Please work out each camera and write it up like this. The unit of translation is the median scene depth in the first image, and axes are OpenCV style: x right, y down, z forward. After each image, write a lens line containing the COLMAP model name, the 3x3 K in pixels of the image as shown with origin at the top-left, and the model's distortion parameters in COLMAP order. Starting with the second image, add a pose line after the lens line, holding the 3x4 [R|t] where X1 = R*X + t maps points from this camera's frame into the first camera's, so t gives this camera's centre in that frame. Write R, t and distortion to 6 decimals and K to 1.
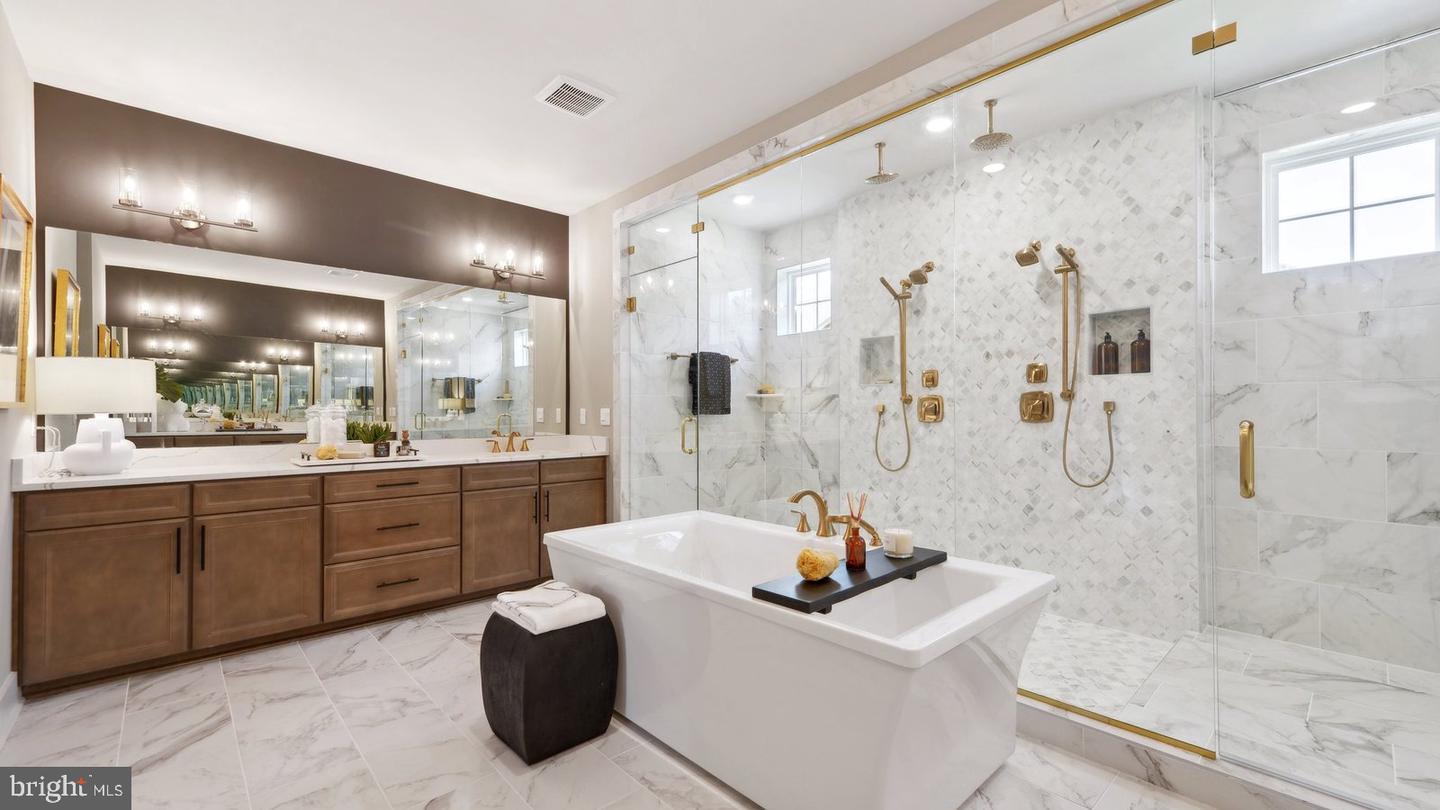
lens RADIAL K [[584.5, 0, 743.9], [0, 584.5, 406.6], [0, 0, 1]] dist [0.014381, -0.000026]
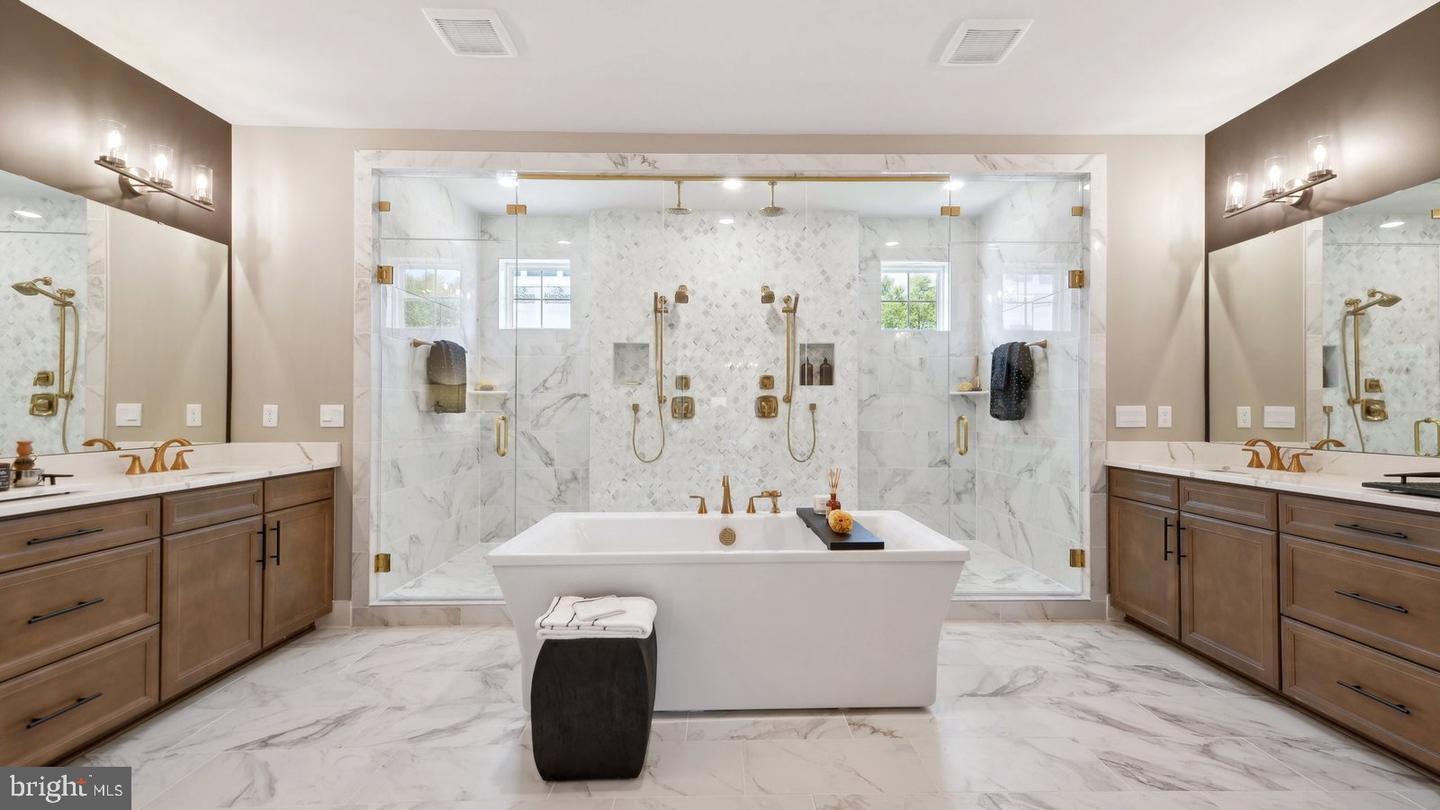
lens RADIAL K [[581.6, 0, 725.6], [0, 581.6, 405.1], [0, 0, 1]] dist [0.016731, -0.000311]
pose [[0.680375, 0.008882, 0.732810, -0.561065], [-0.008297, 0.999956, -0.004417, 0.003281], [-0.732817, -0.003075, 0.680419, 0.142760]]
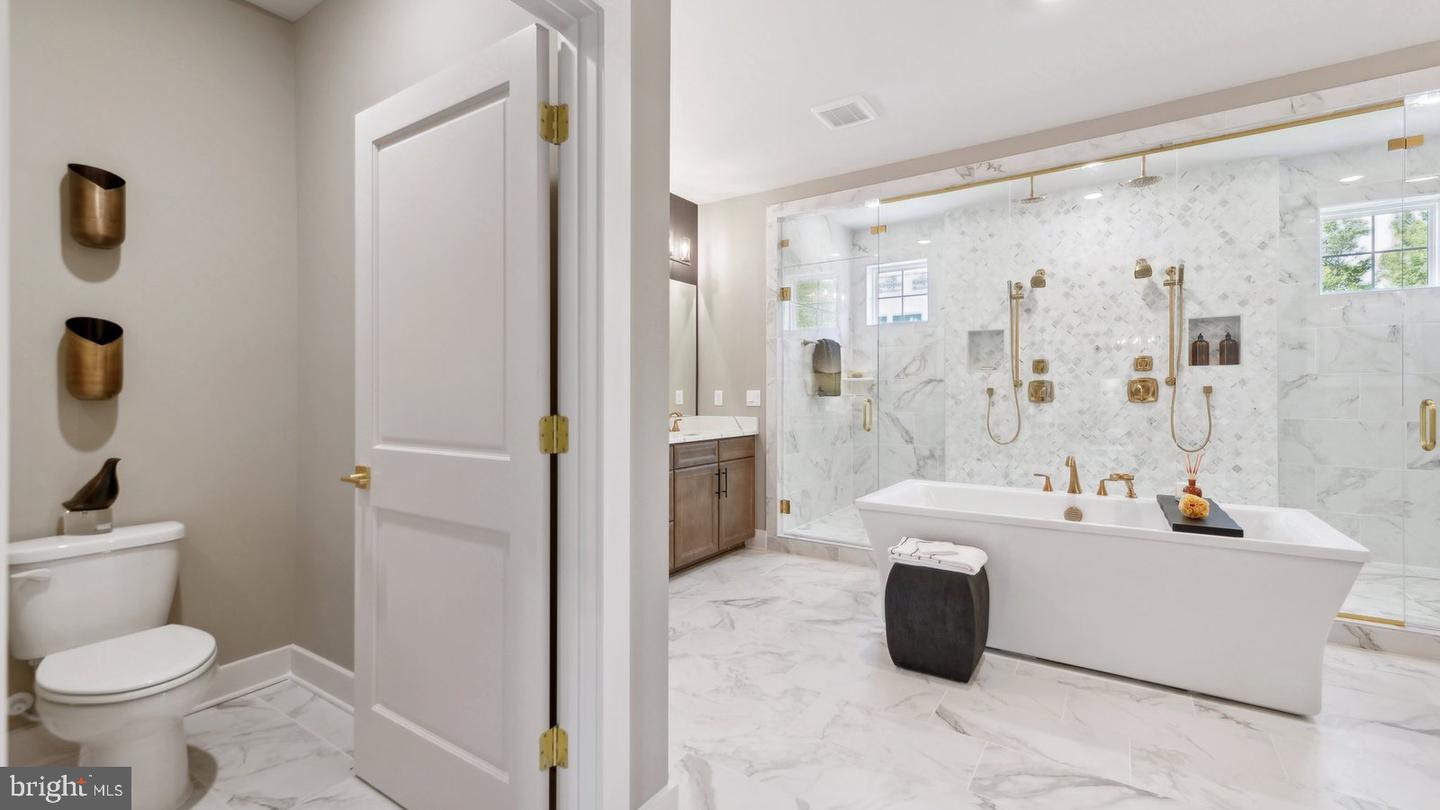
lens RADIAL K [[590.1, 0, 738.4], [0, 590.1, 392.0], [0, 0, 1]] dist [0.012534, 0.000299]
pose [[0.973895, 0.002770, 0.226983, -0.638580], [-0.003676, 0.999987, 0.003569, 0.003207], [-0.226970, -0.004310, 0.973892, -0.048943]]
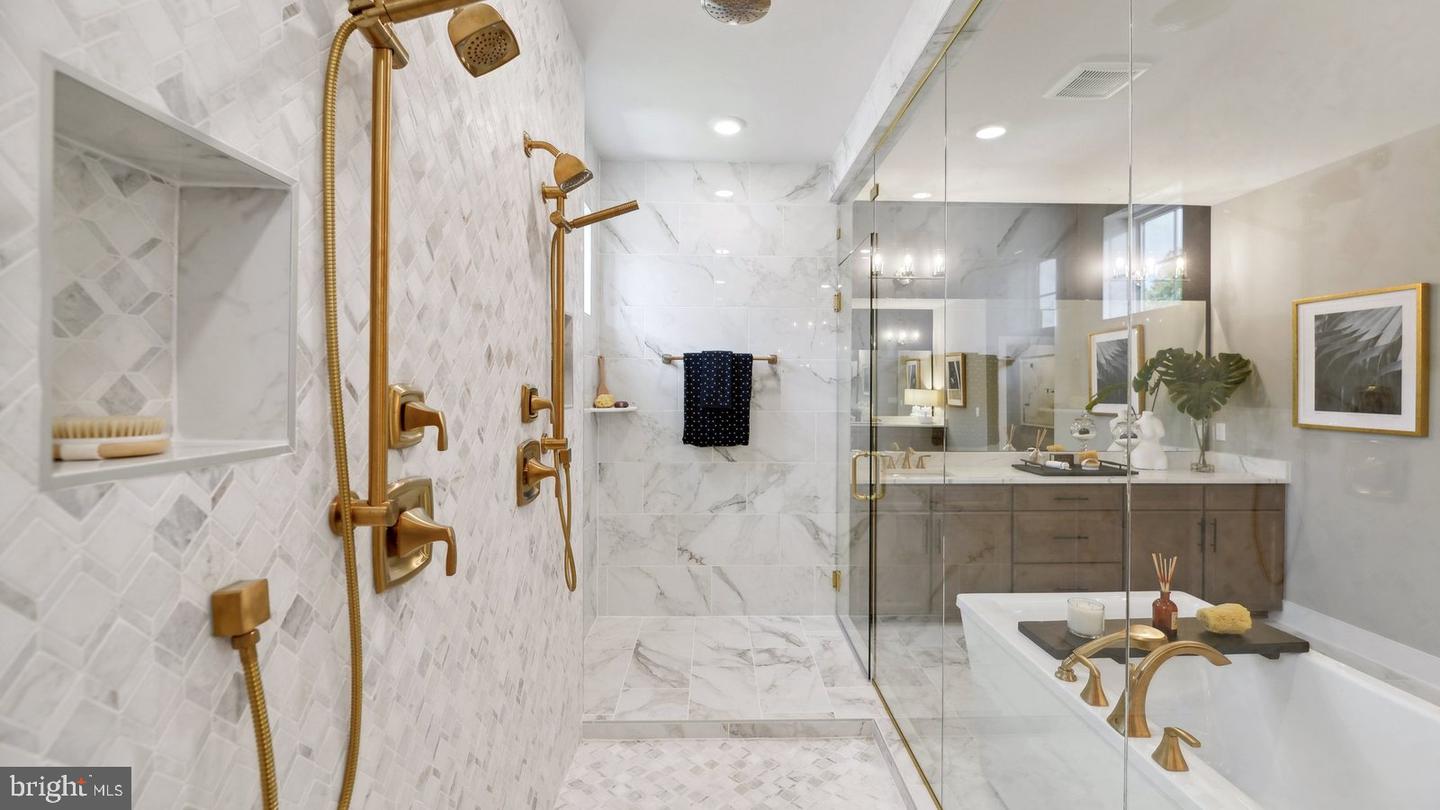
lens RADIAL K [[590.1, 0, 738.4], [0, 590.1, 392.0], [0, 0, 1]] dist [0.012534, 0.000299]
pose [[-0.740459, -0.004608, 0.672086, 0.030497], [-0.005833, 0.999983, 0.000430, -0.067515], [-0.672077, -0.003602, -0.740473, 1.245584]]
